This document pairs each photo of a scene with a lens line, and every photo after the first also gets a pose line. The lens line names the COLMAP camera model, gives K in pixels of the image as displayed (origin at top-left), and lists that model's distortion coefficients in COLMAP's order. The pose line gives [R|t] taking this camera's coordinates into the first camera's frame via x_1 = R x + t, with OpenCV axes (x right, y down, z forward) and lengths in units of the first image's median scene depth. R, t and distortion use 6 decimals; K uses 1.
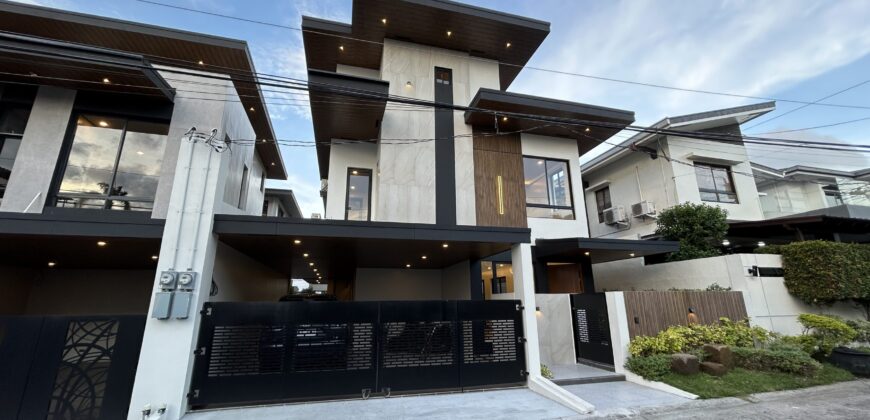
lens RADIAL K [[342.2, 0, 427.7], [0, 342.2, 223.3], [0, 0, 1]] dist [0.000820, 0.000116]
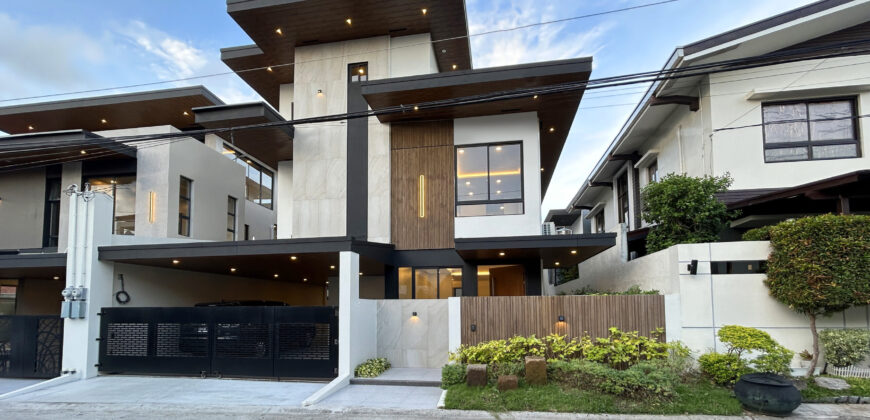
lens RADIAL K [[342.2, 0, 447.8], [0, 342.2, 297.5], [0, 0, 1]] dist [0.000820, 0.000116]
pose [[0.923008, -0.005448, -0.384741, 0.704309], [0.085912, 0.977576, 0.192263, 0.016183], [0.375066, -0.210514, 0.902779, 0.124172]]
